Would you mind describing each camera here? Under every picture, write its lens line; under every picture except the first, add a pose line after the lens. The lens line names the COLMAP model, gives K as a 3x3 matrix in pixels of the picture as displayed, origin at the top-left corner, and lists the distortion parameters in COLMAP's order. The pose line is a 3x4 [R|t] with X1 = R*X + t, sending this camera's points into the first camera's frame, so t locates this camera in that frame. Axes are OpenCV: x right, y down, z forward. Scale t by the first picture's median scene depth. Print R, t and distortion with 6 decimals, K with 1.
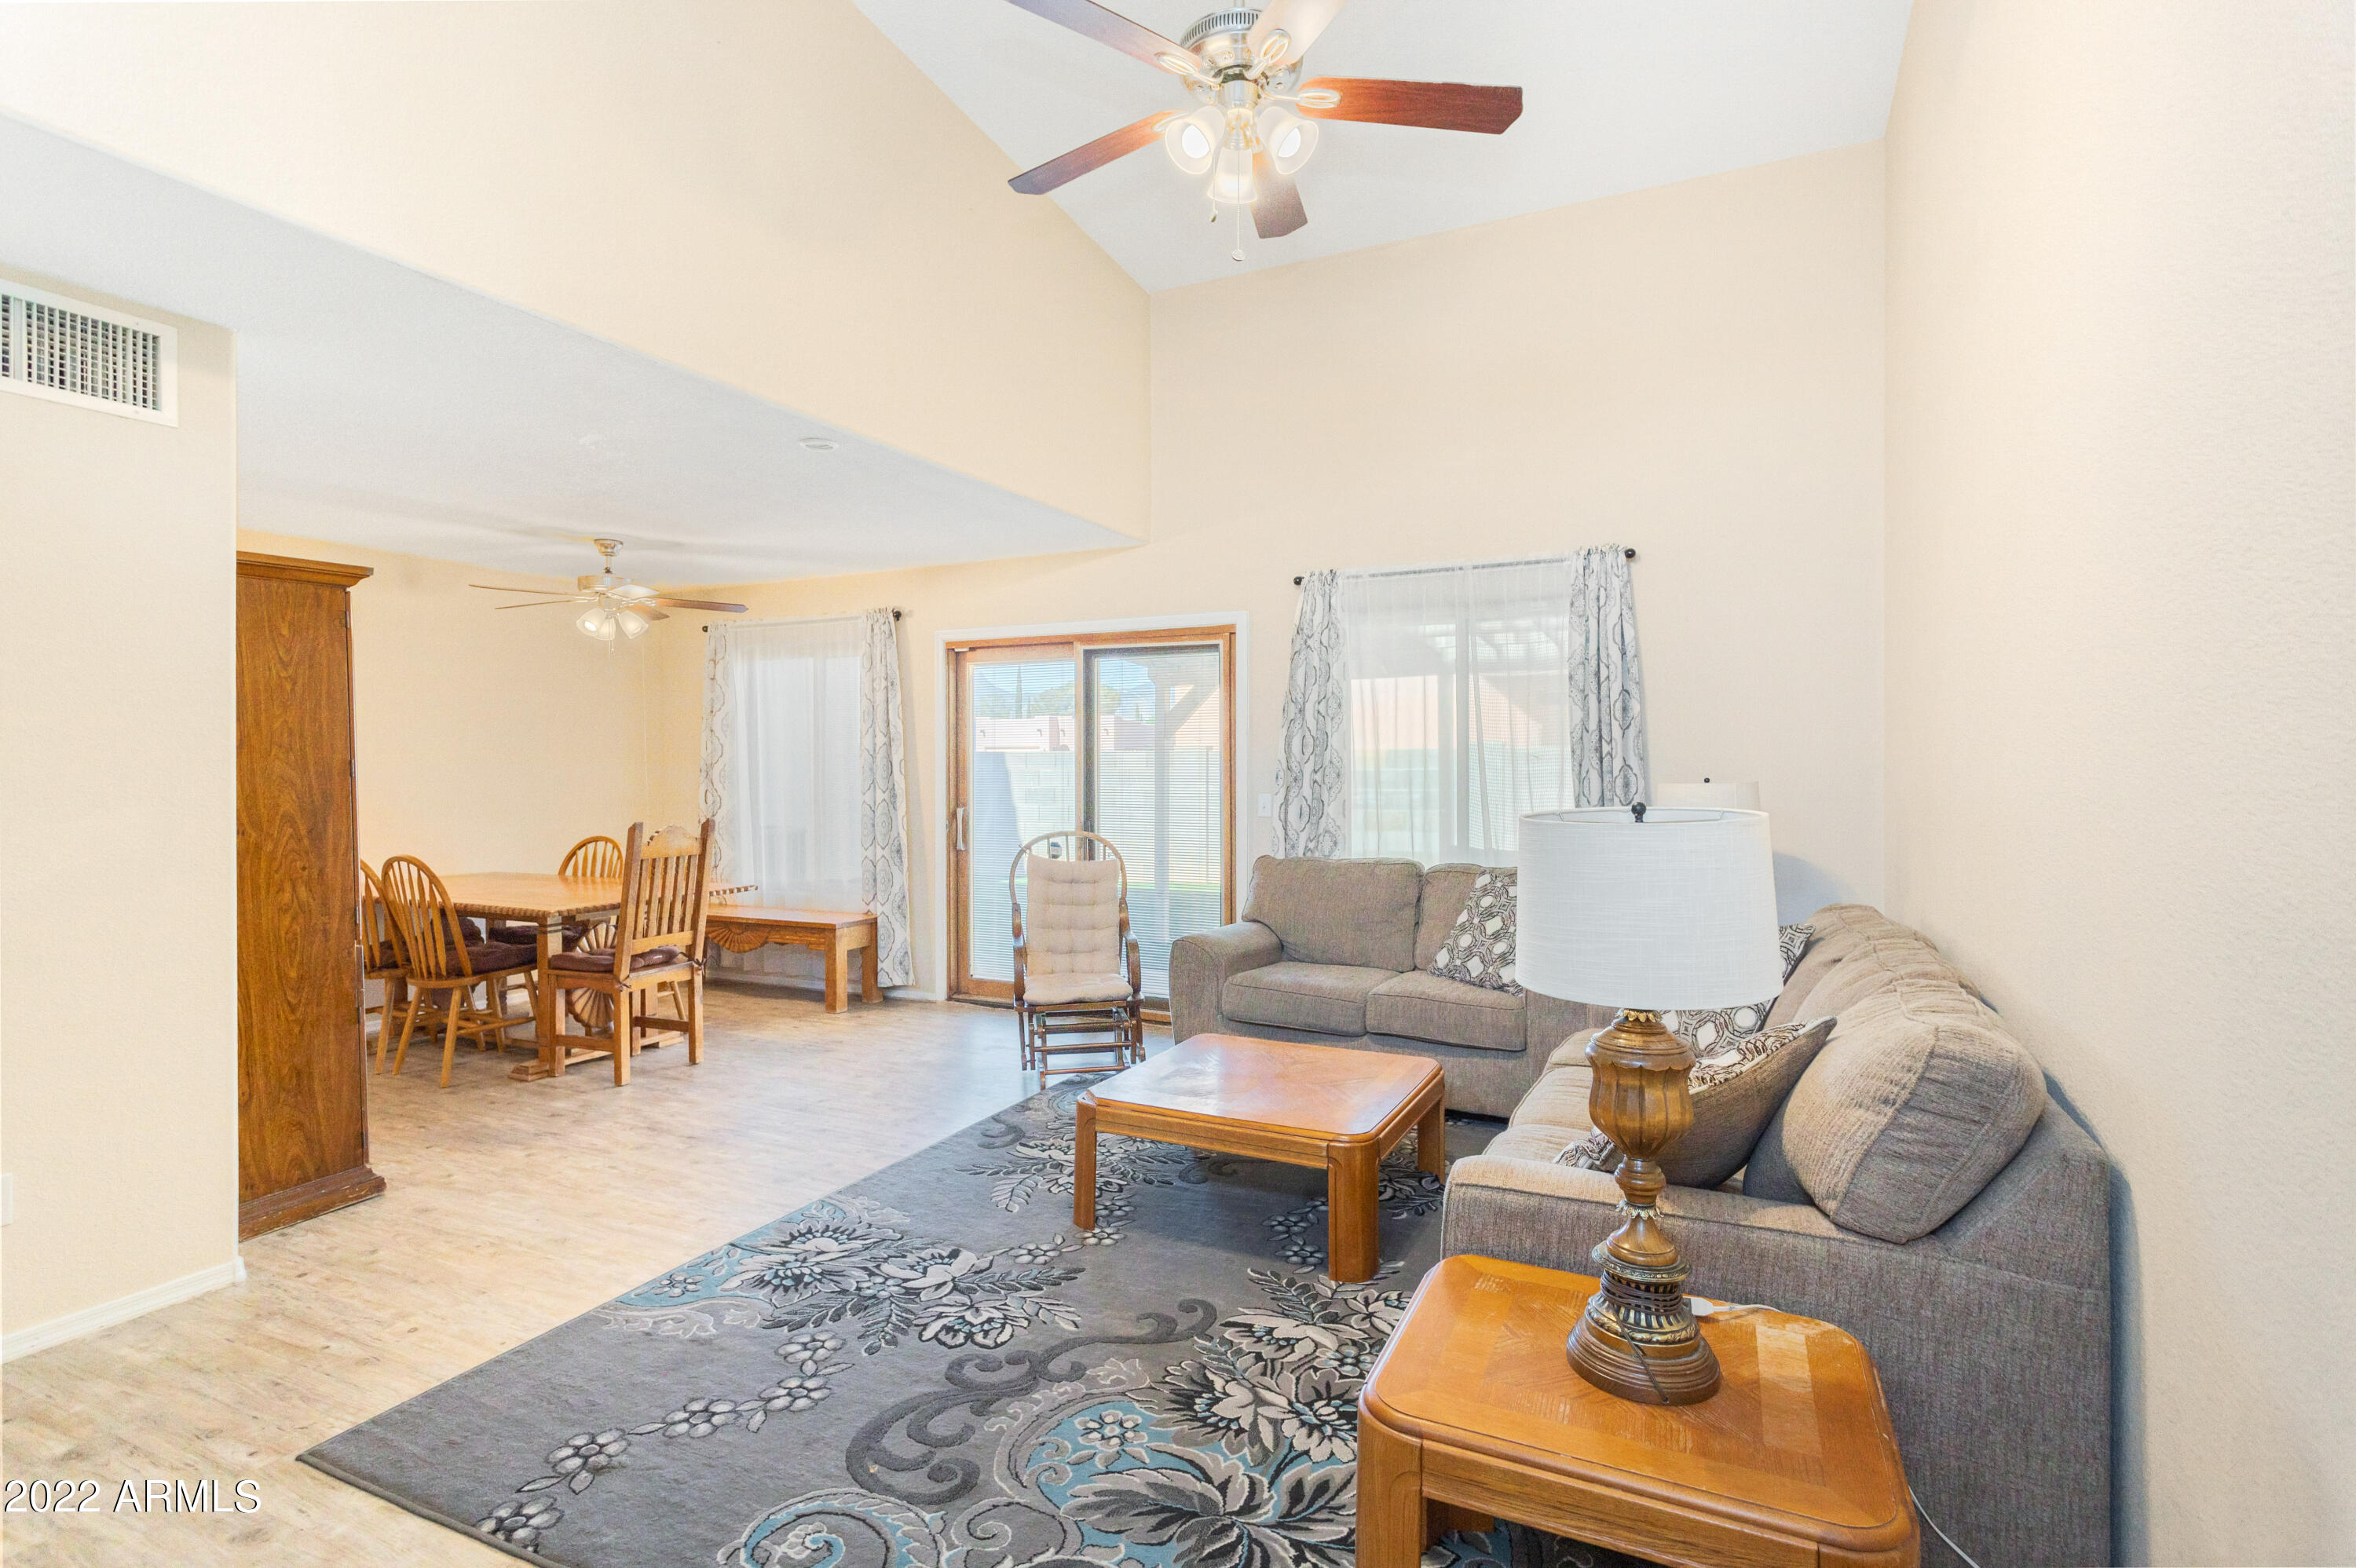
lens RADIAL K [[1146.1, 0, 1143.5], [0, 1146.1, 775.1], [0, 0, 1]] dist [0.004671, 0.000937]
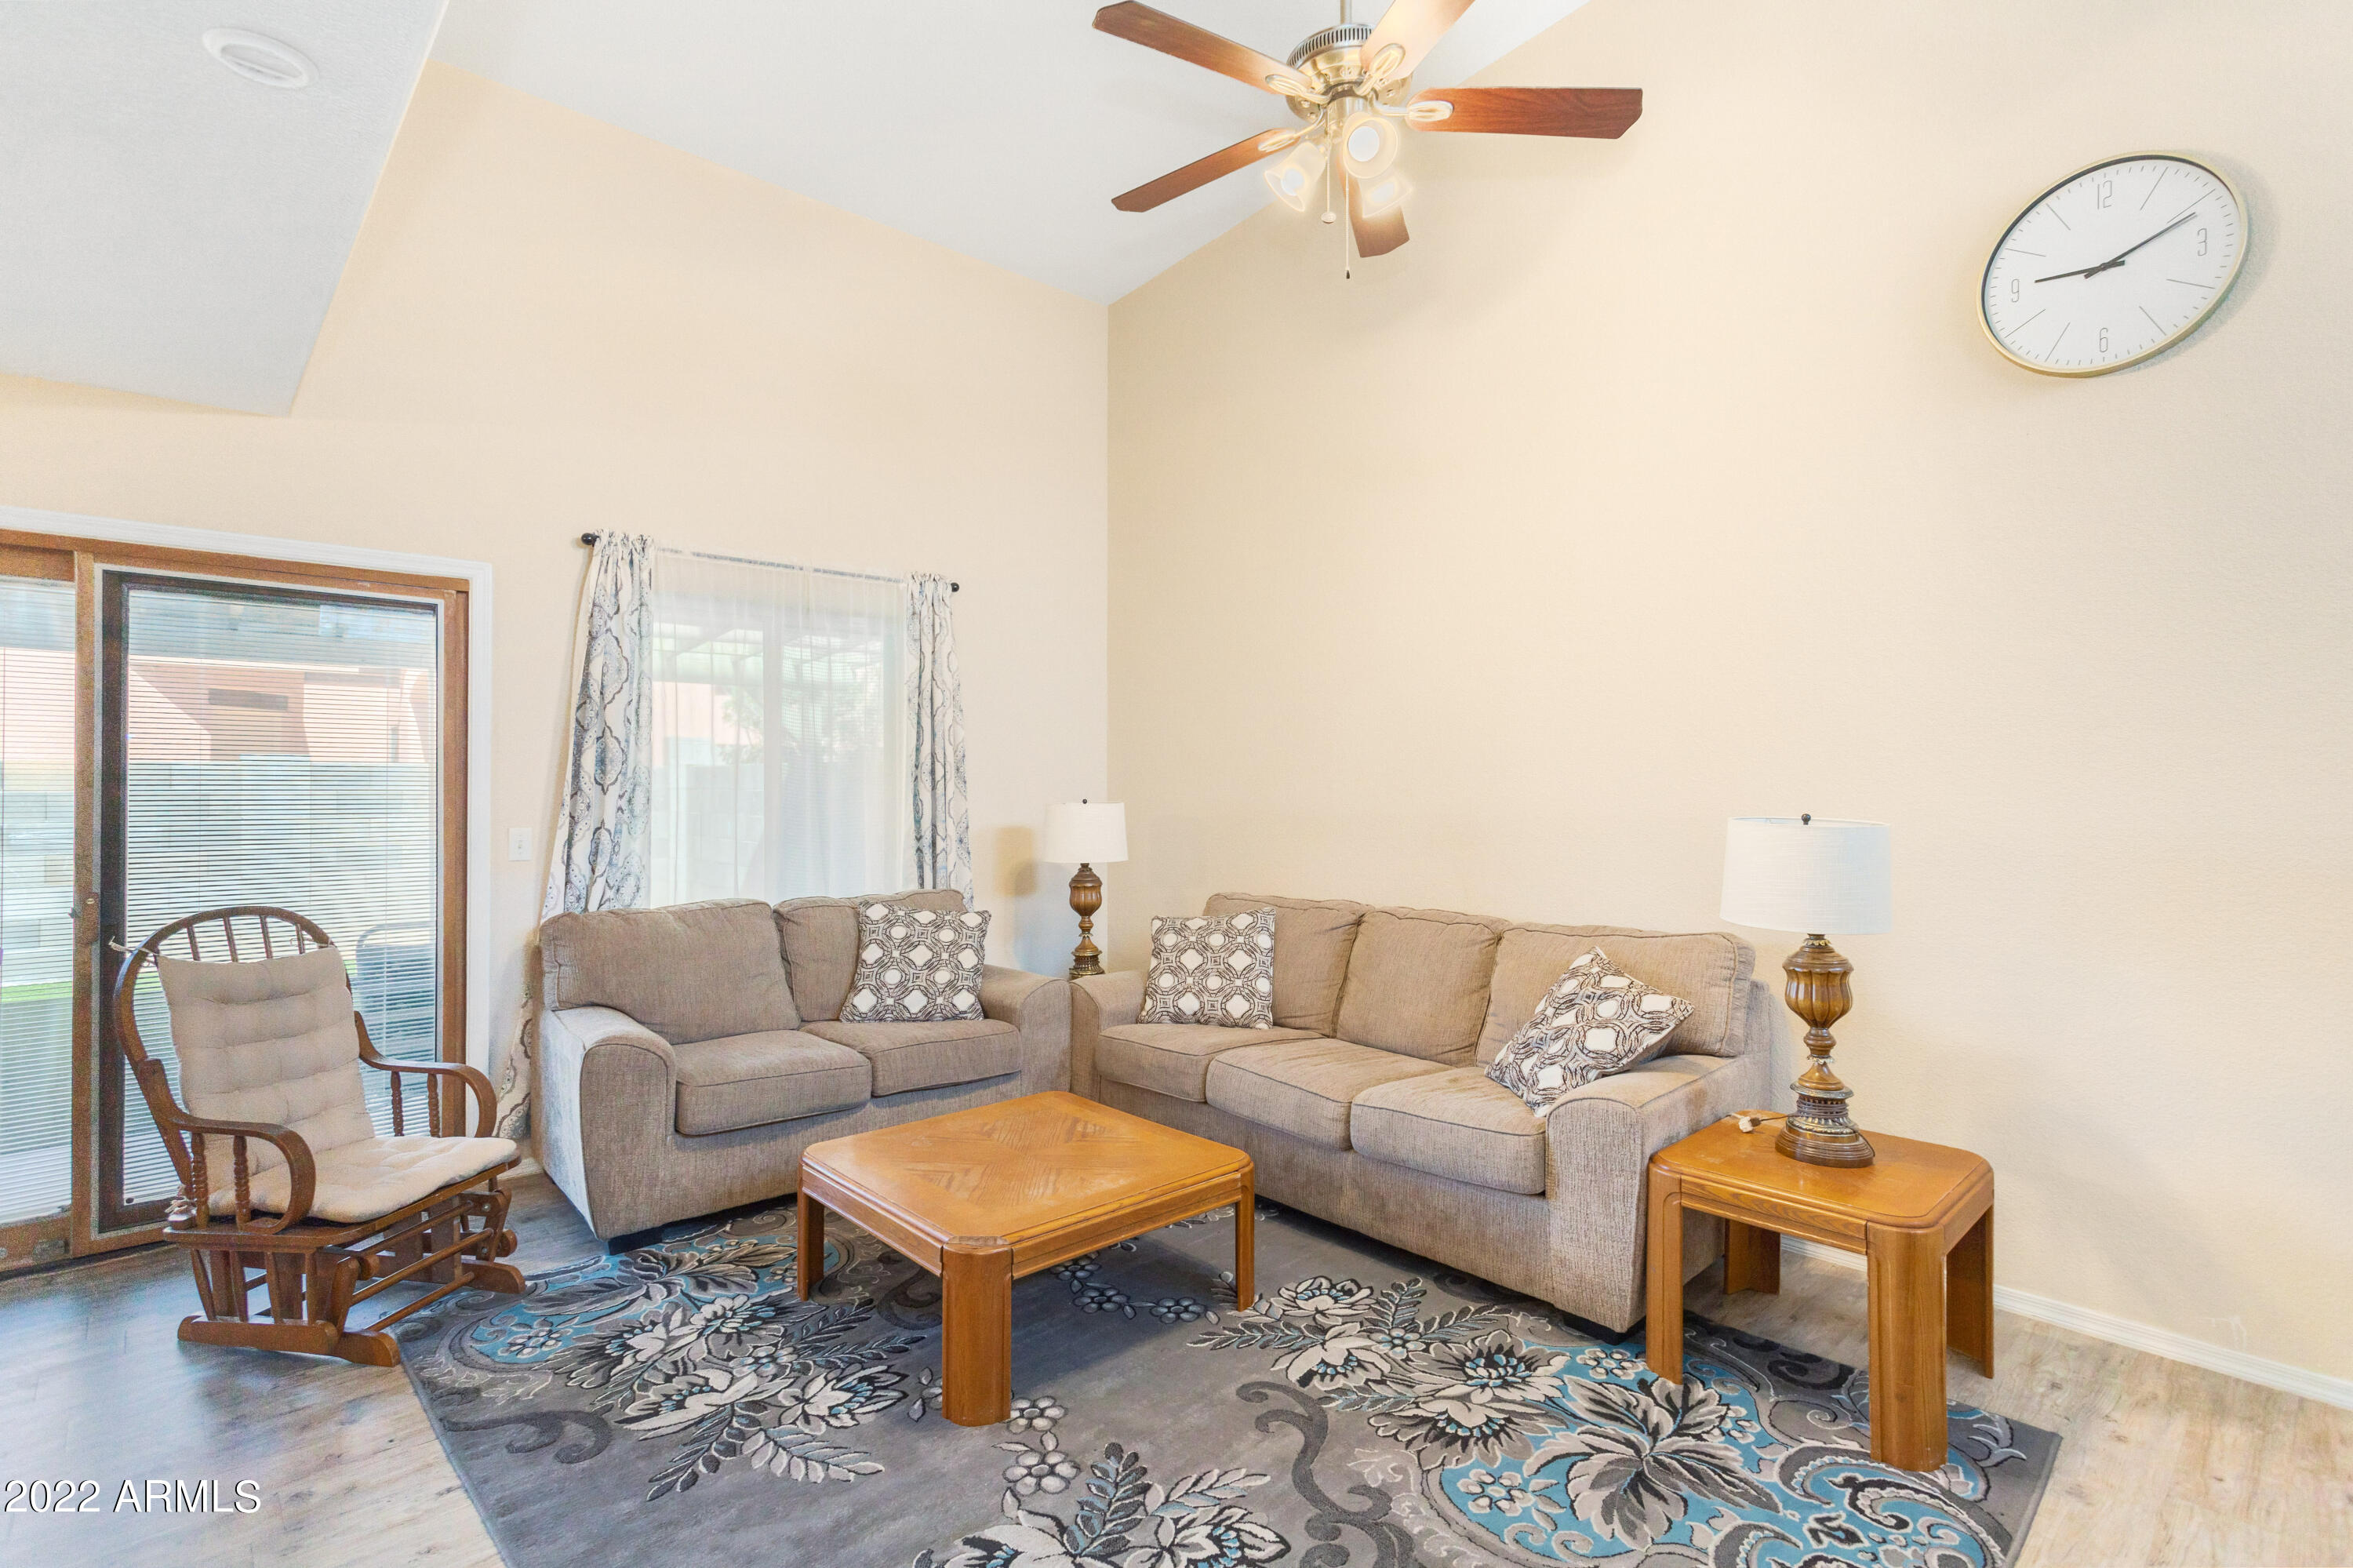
lens RADIAL K [[1144.8, 0, 1176.8], [0, 1144.8, 778.8], [0, 0, 1]] dist [0.004671, 0.000937]
pose [[0.339223, 0.006903, 0.940680, -0.767199], [0.006904, 0.999928, -0.009828, -0.007796], [-0.940680, 0.009828, 0.339151, 0.697516]]
